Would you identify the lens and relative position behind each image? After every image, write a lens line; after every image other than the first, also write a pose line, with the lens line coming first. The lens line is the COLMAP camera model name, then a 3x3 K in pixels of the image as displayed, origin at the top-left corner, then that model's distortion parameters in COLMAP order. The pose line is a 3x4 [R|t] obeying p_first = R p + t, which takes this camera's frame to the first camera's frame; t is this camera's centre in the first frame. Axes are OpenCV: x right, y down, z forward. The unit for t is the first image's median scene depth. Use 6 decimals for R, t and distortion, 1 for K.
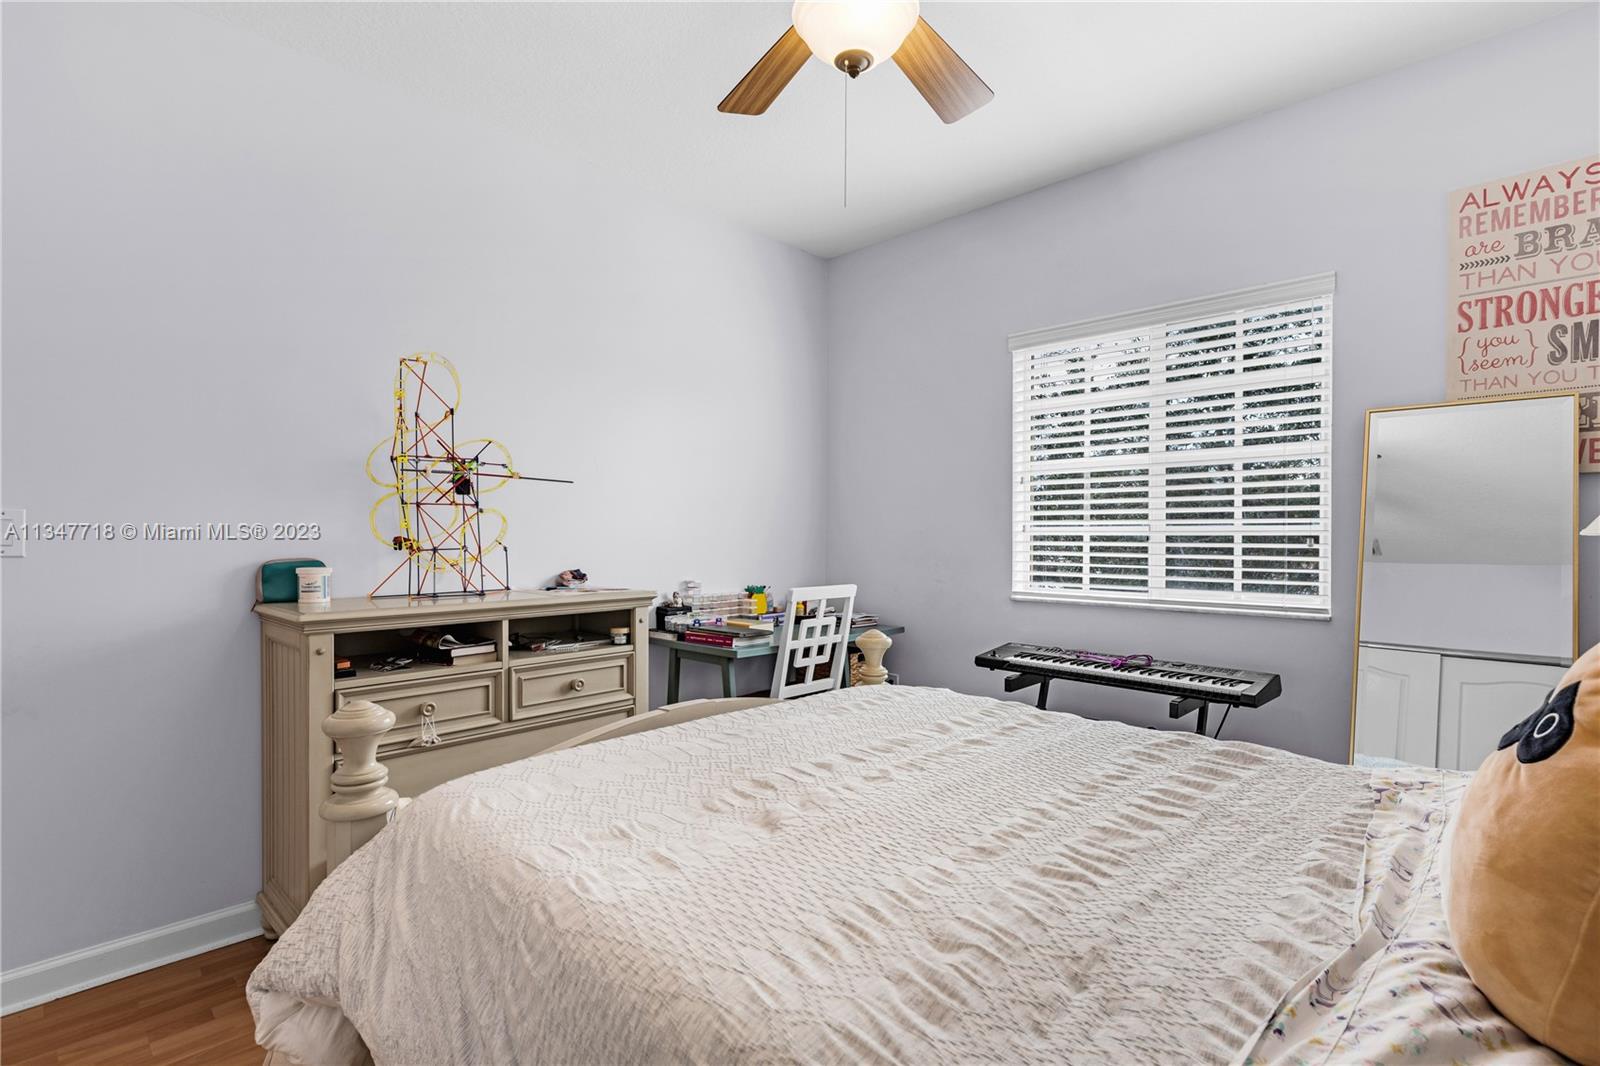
lens RADIAL K [[765.8, 0, 795.5], [0, 765.8, 539.7], [0, 0, 1]] dist [-0.002133, 0.000425]
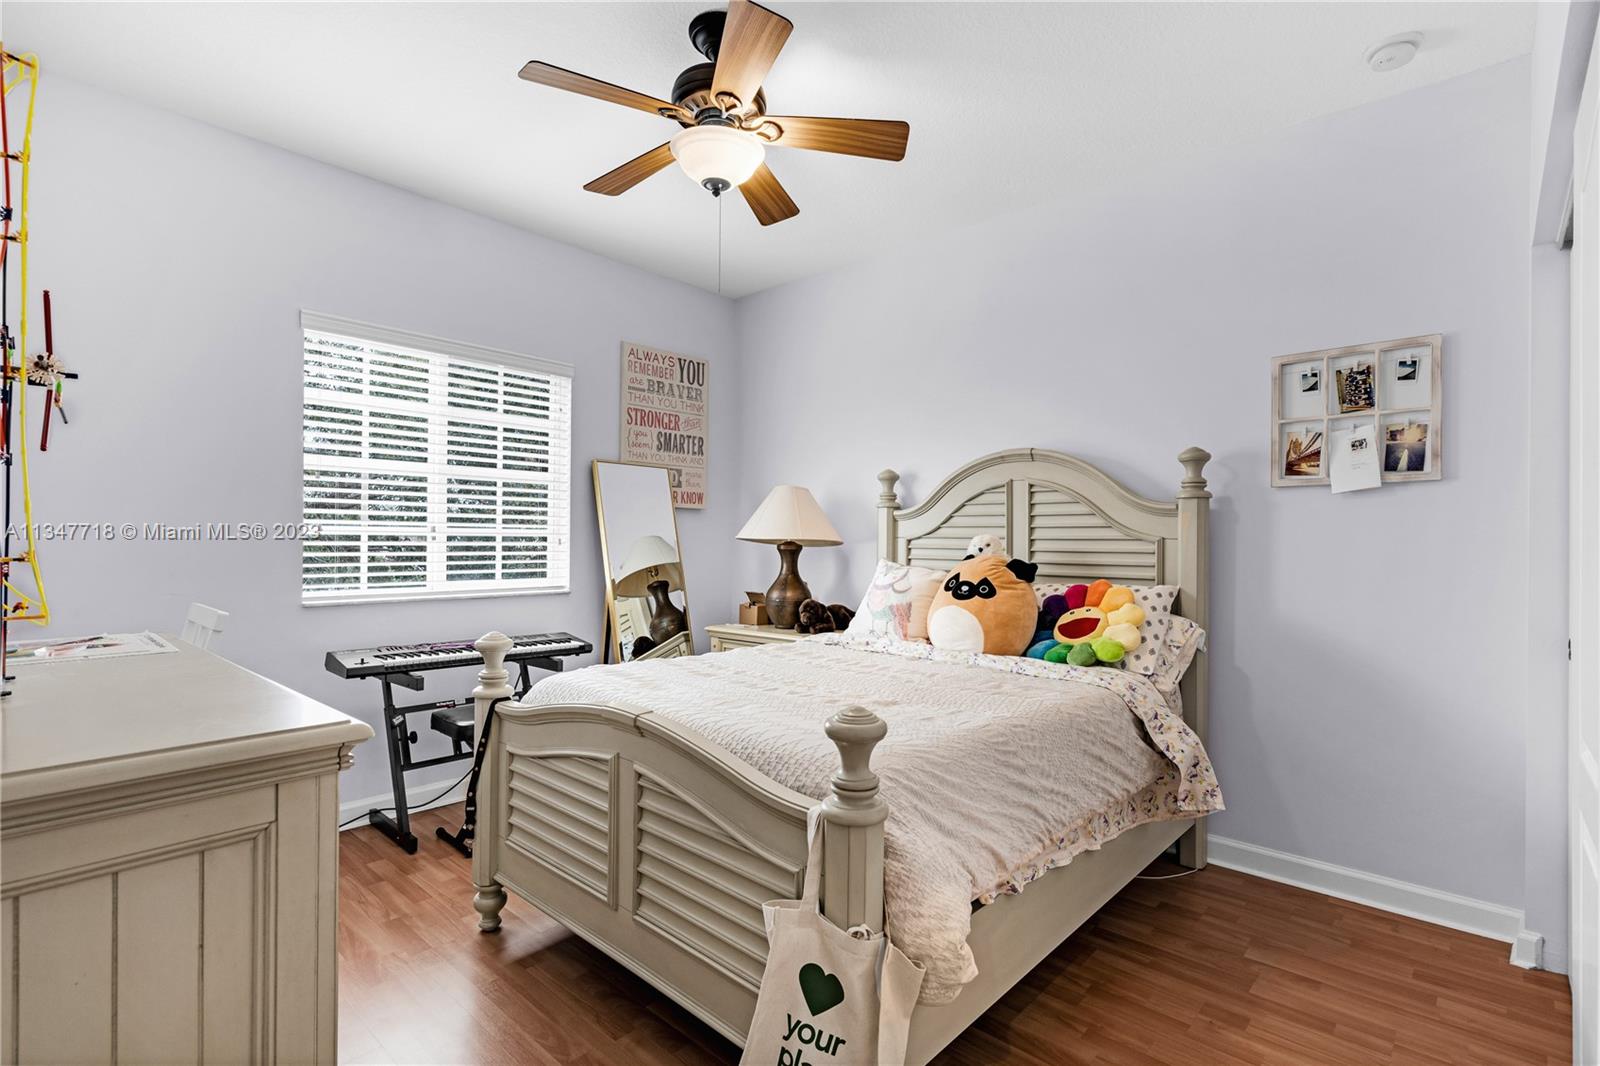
lens RADIAL K [[765.8, 0, 795.5], [0, 765.8, 539.7], [0, 0, 1]] dist [-0.002133, 0.000425]
pose [[-0.029511, -0.000273, 0.999564, -0.754888], [-0.002243, 0.999997, 0.000207, -0.001353], [-0.999562, -0.002236, -0.029512, 0.534803]]
